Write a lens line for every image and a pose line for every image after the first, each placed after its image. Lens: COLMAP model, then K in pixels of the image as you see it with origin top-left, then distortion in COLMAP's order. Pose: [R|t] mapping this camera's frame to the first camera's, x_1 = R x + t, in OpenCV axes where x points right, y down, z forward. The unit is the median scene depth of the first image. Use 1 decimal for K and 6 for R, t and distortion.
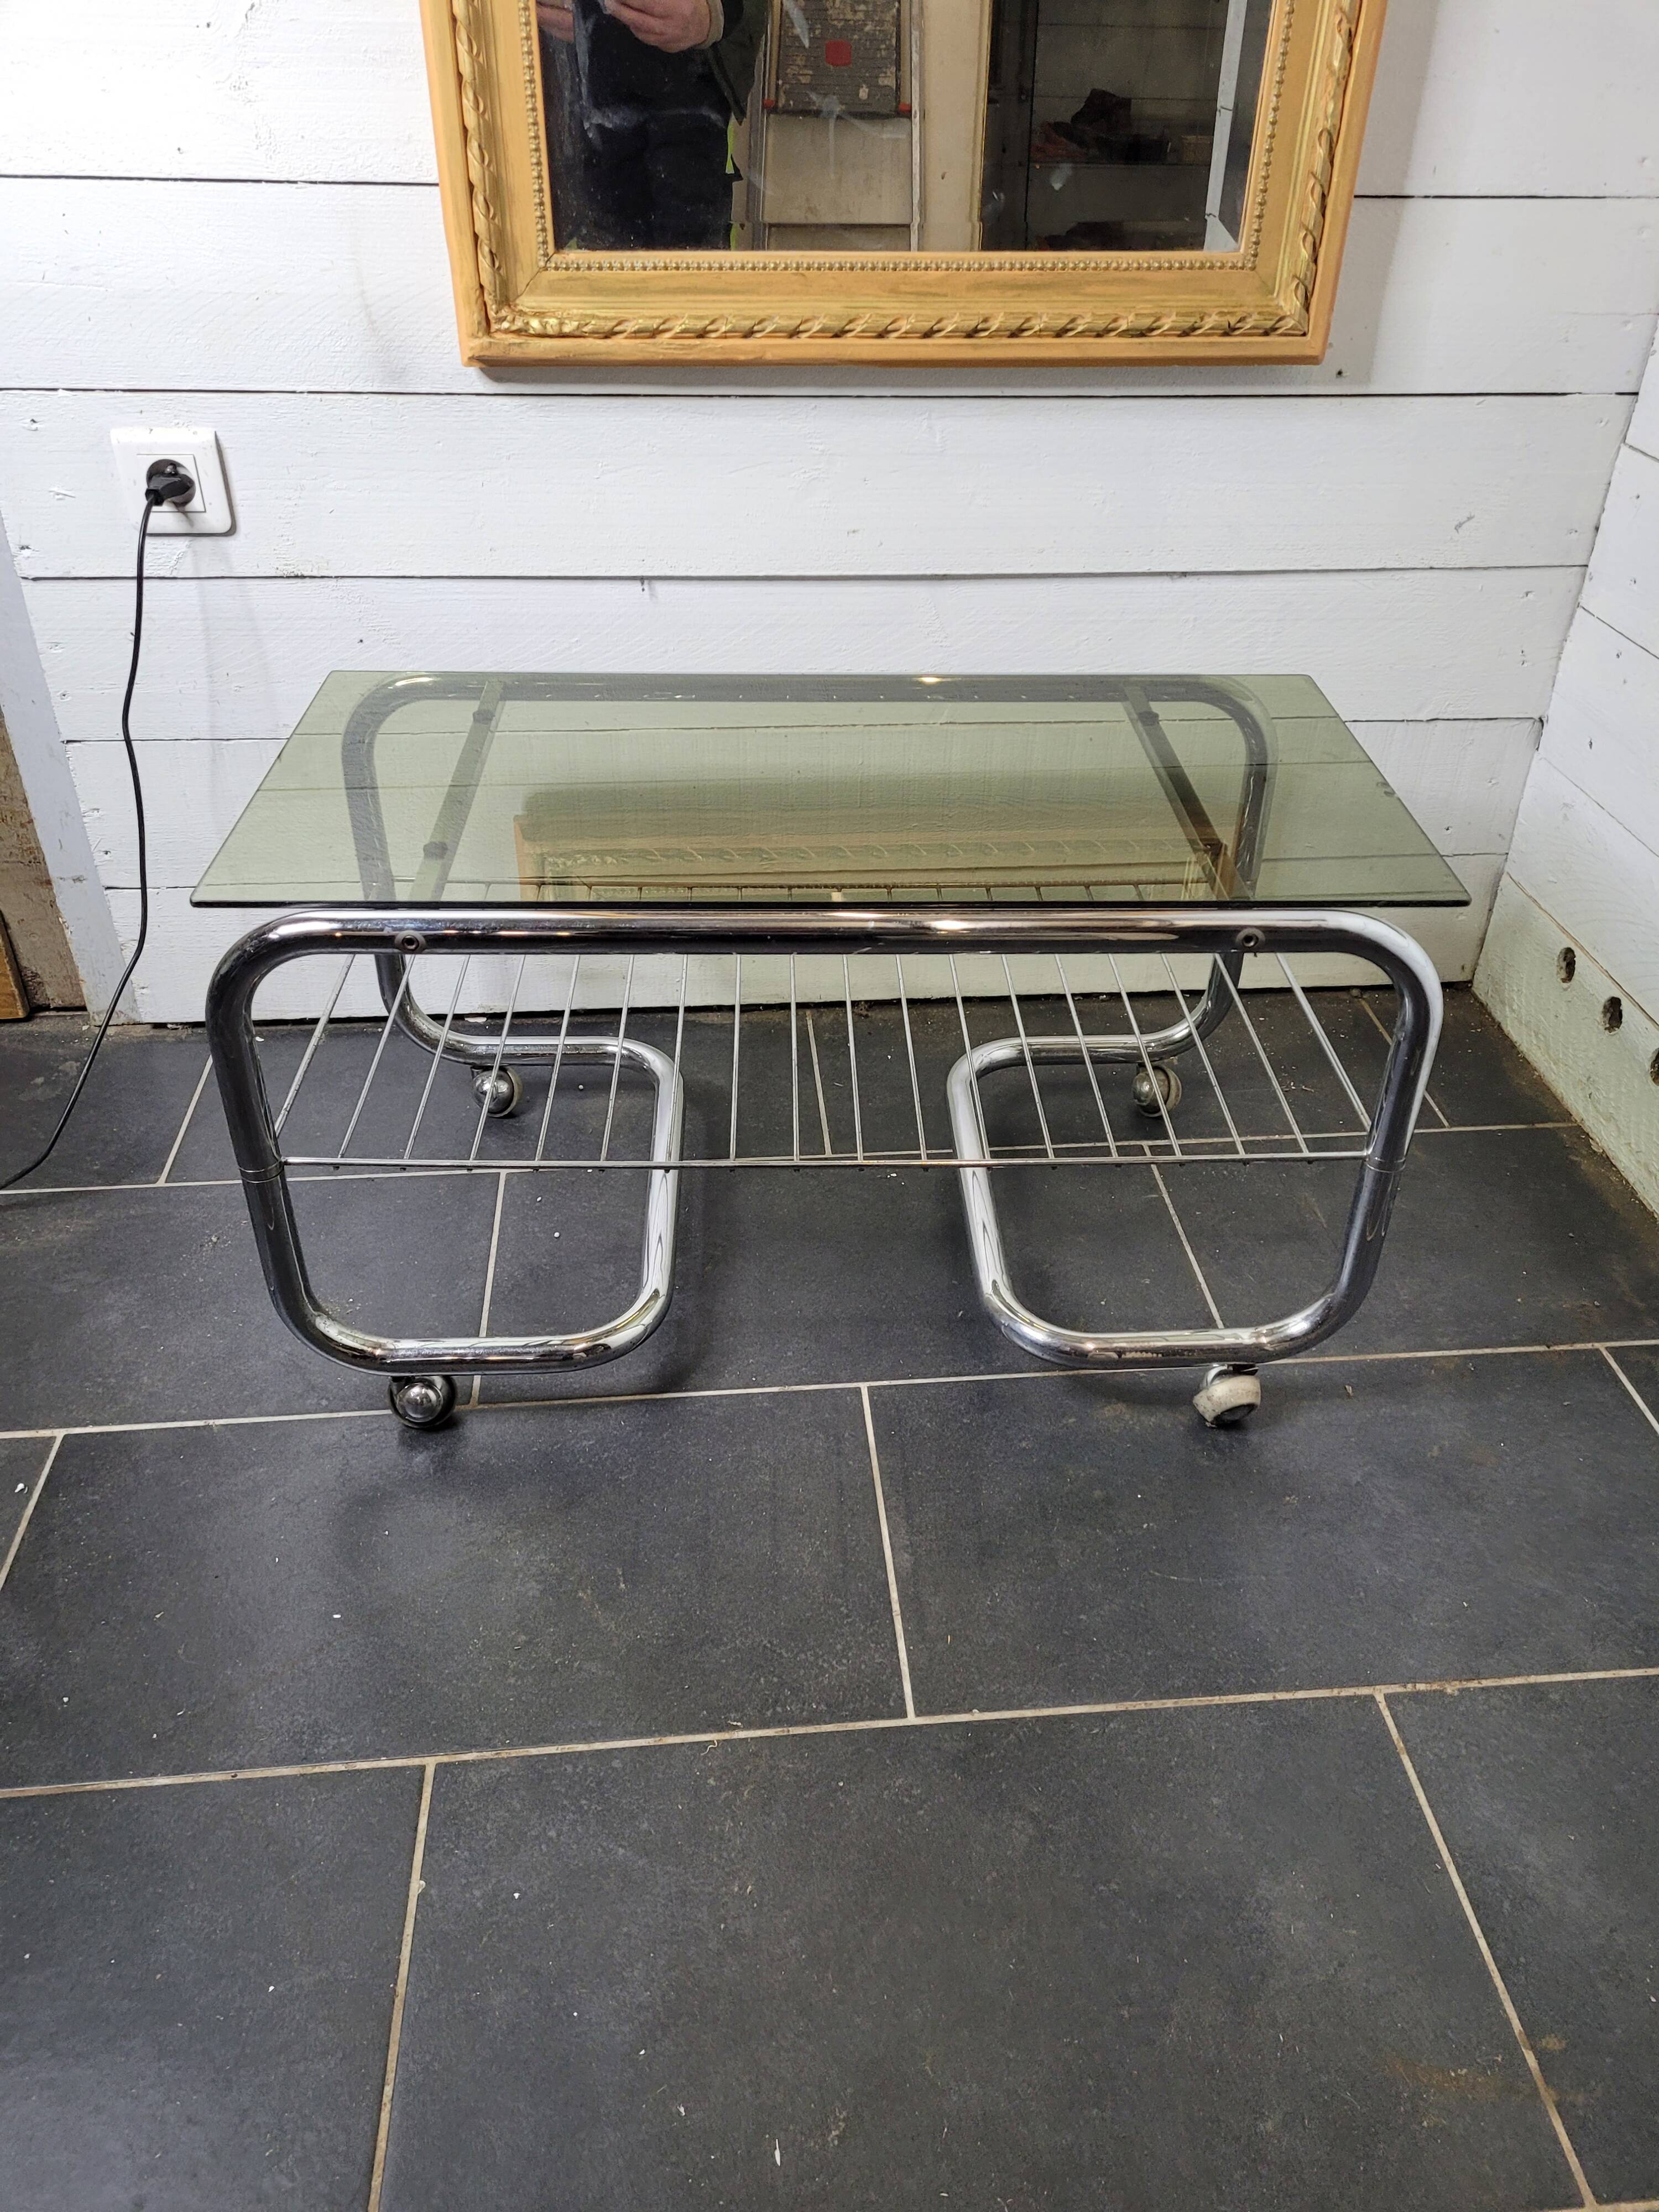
lens RADIAL K [[1655.4, 0, 852.4], [0, 1655.4, 1113.5], [0, 0, 1]] dist [0.060547, -0.049835]
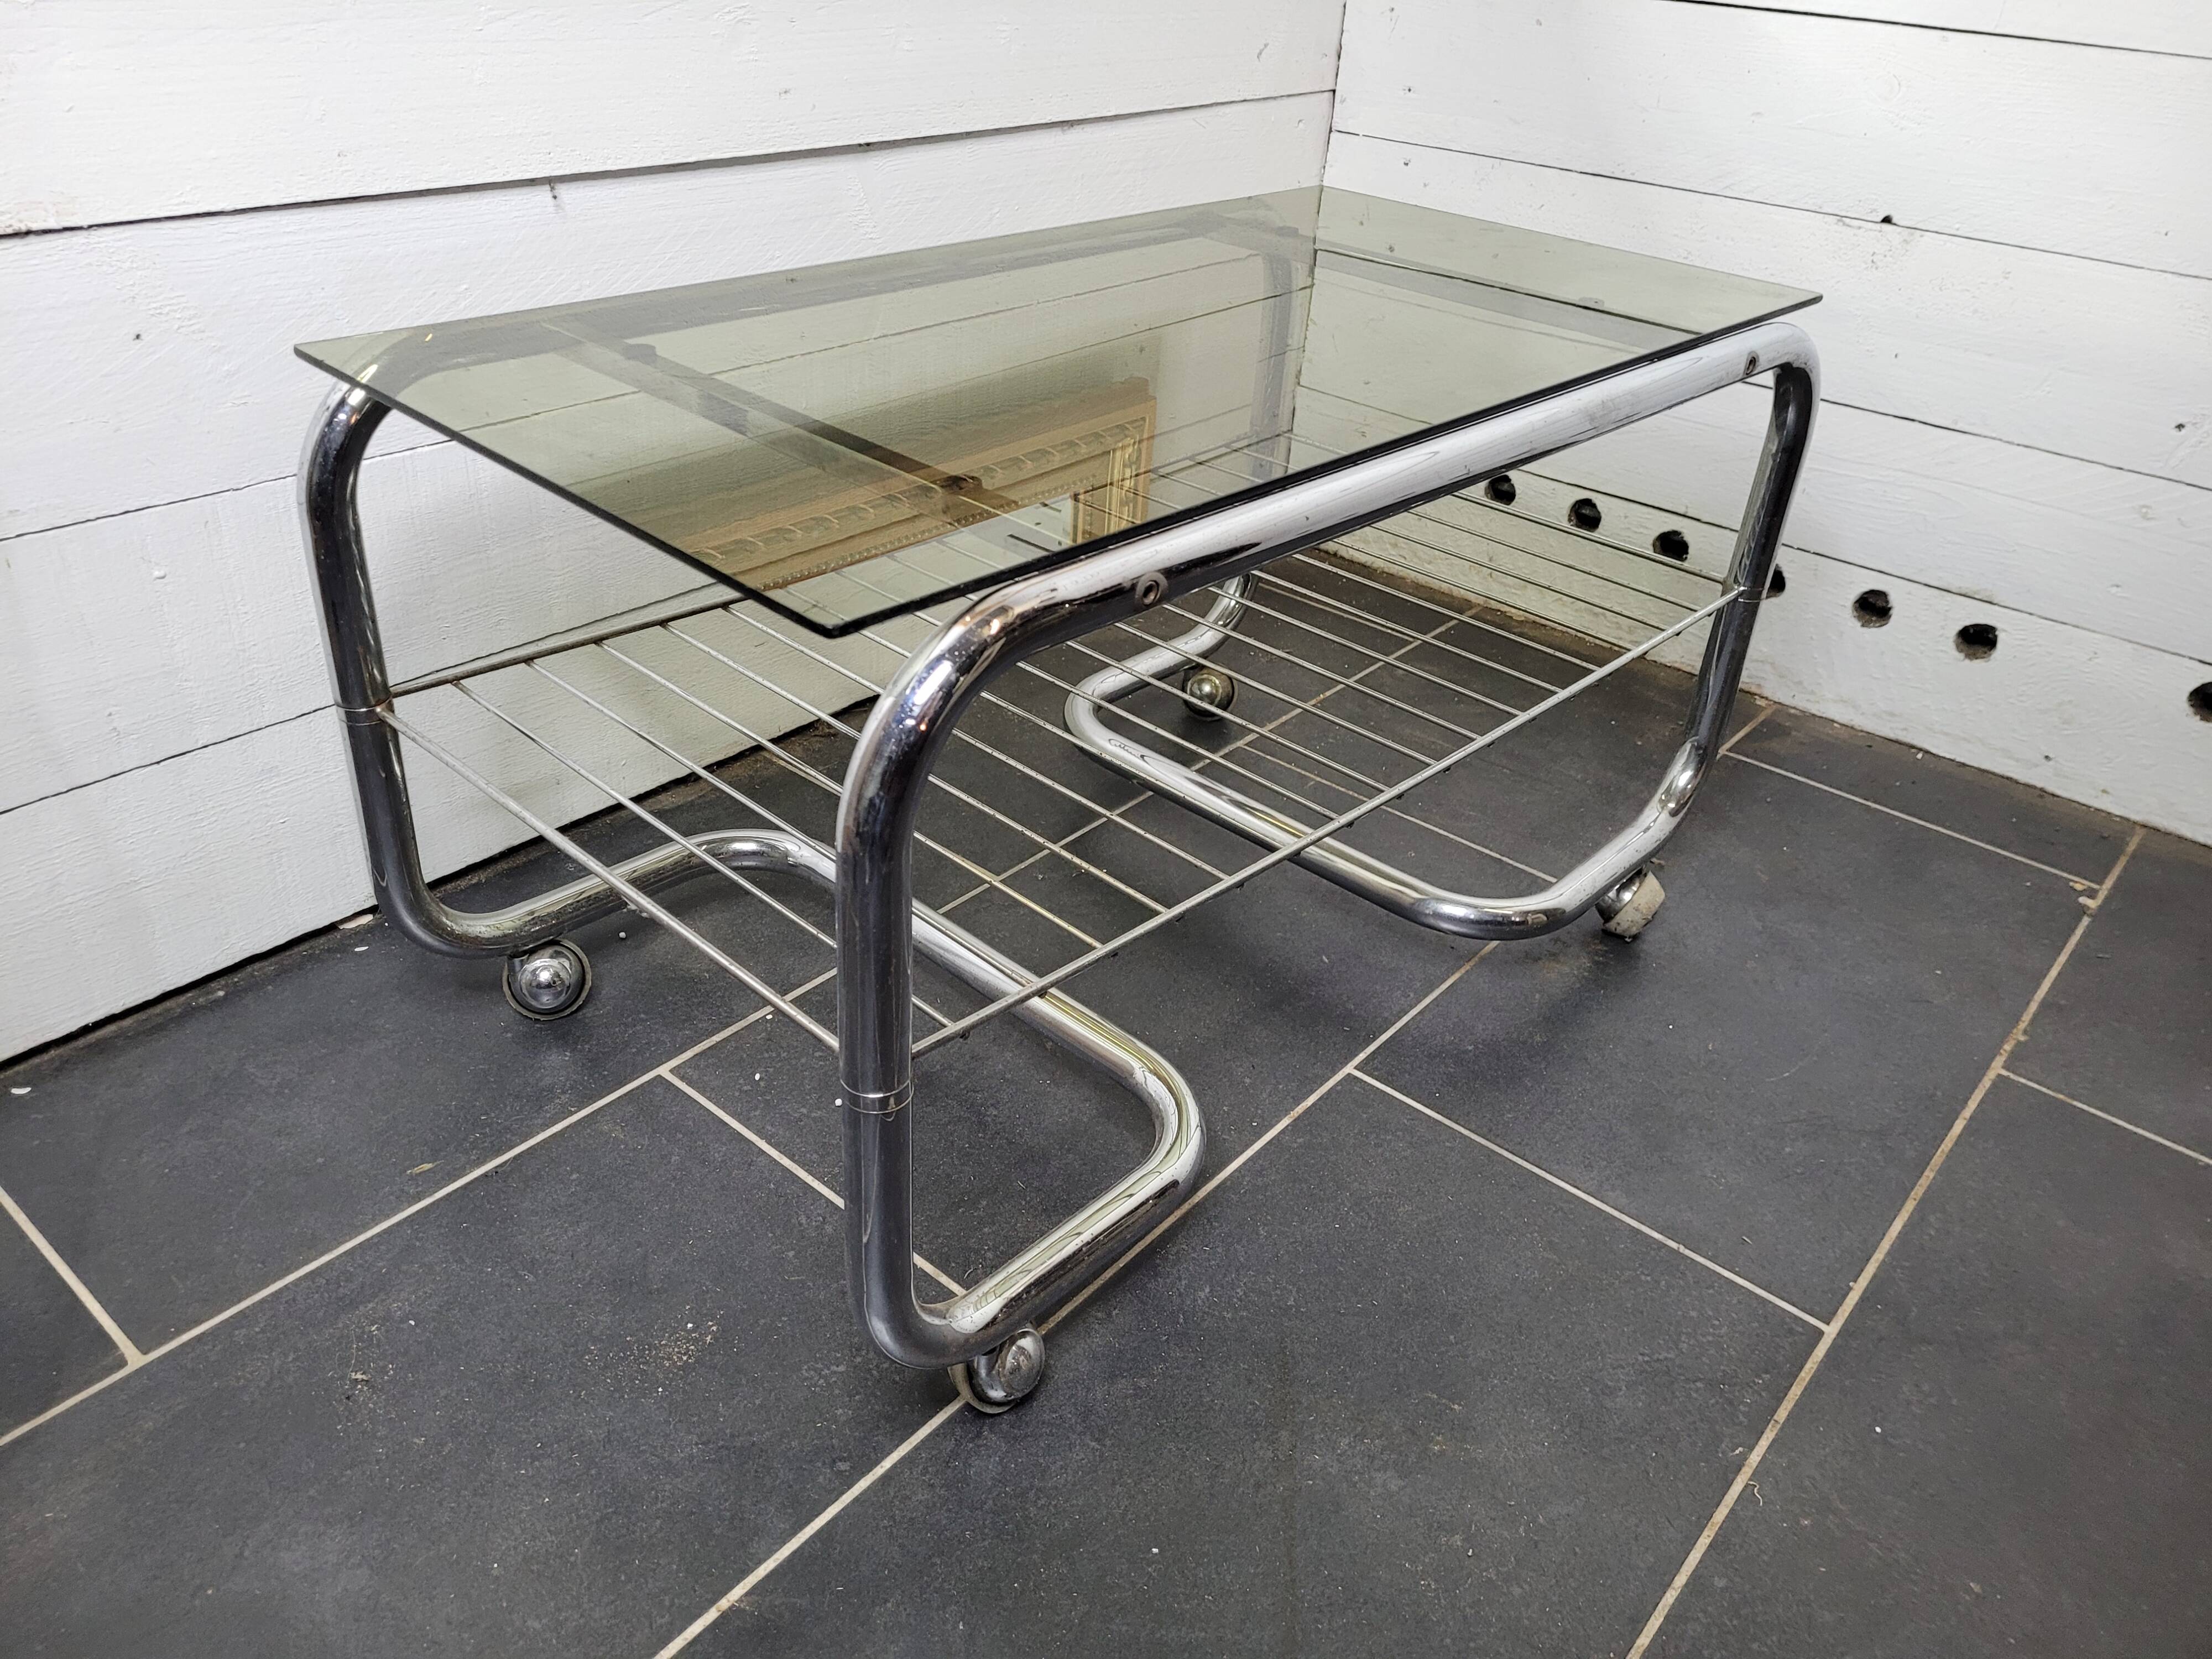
lens RADIAL K [[1655.4, 0, 1081.7], [0, 1655.4, 788.9], [0, 0, 1]] dist [0.060547, -0.049835]
pose [[0.721203, -0.327202, 0.610578, -0.525749], [0.358499, 0.930497, 0.075190, -0.068702], [-0.592743, 0.164664, 0.788379, 0.410703]]
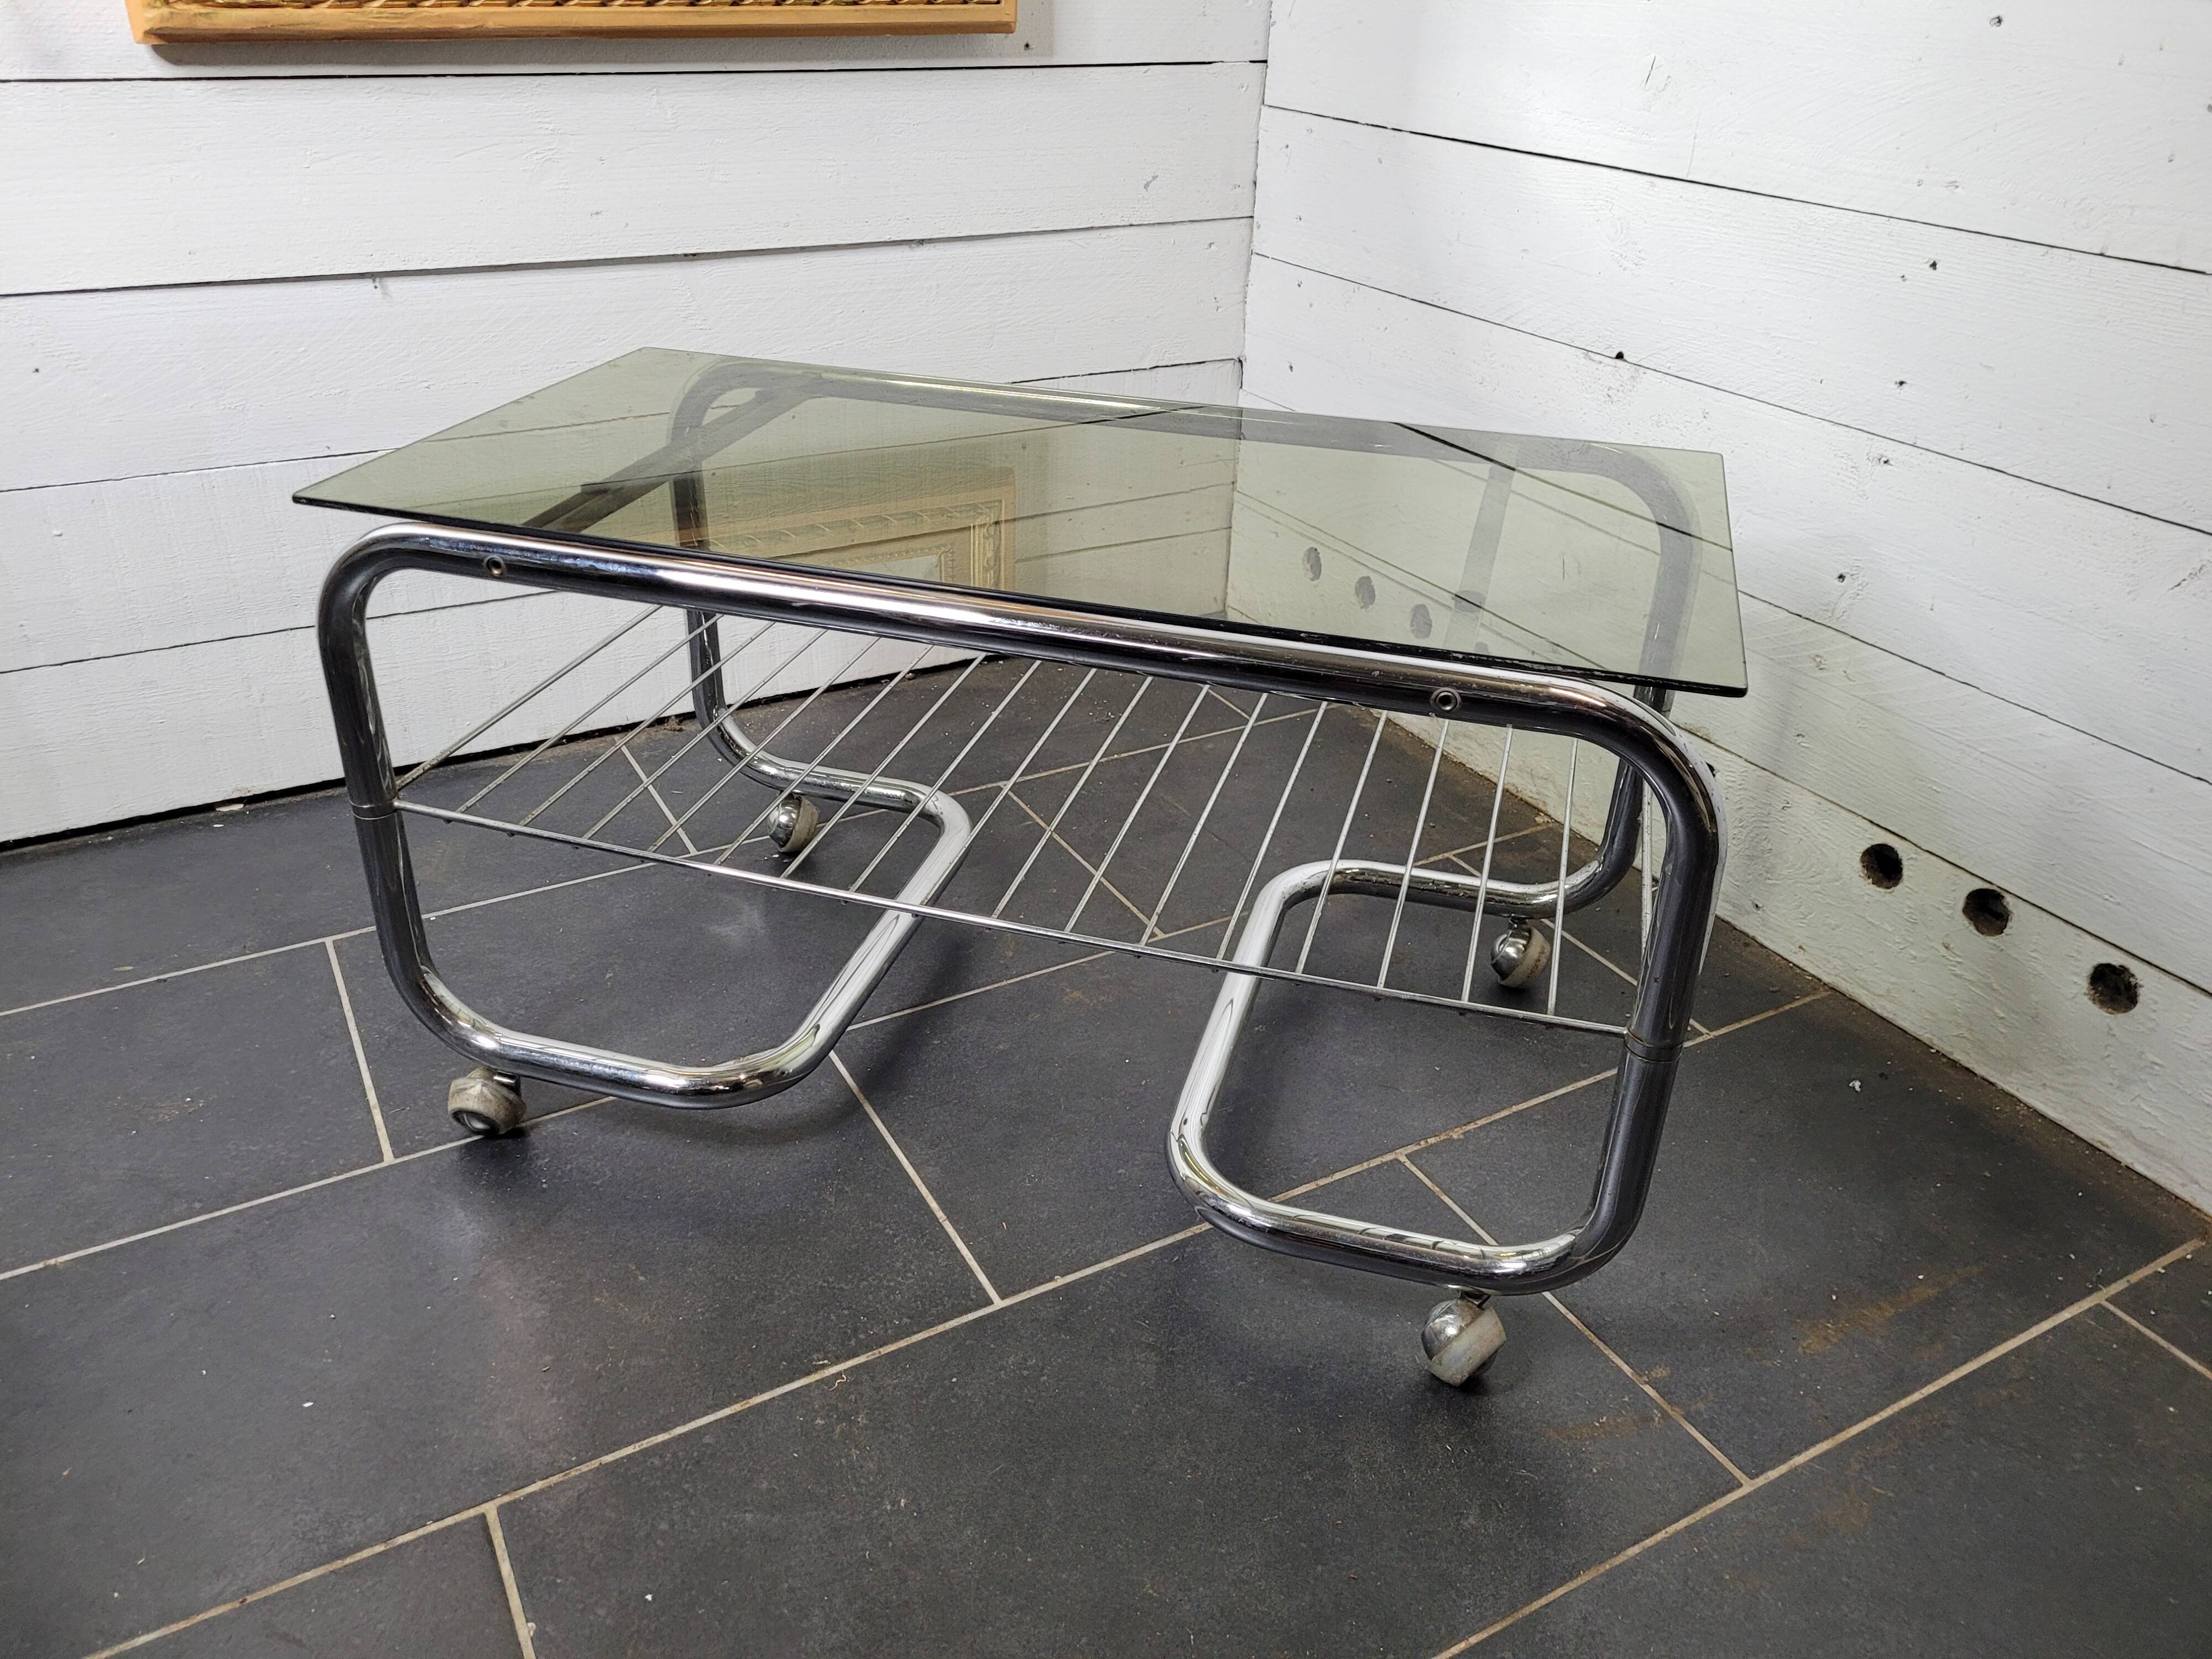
lens RADIAL K [[1655.4, 0, 1076.5], [0, 1655.4, 799.2], [0, 0, 1]] dist [0.060547, -0.049835]
pose [[0.919512, -0.185406, 0.346588, -0.160086], [0.220811, 0.973132, -0.065248, 0.123104], [-0.325178, 0.136526, 0.935745, 0.043023]]
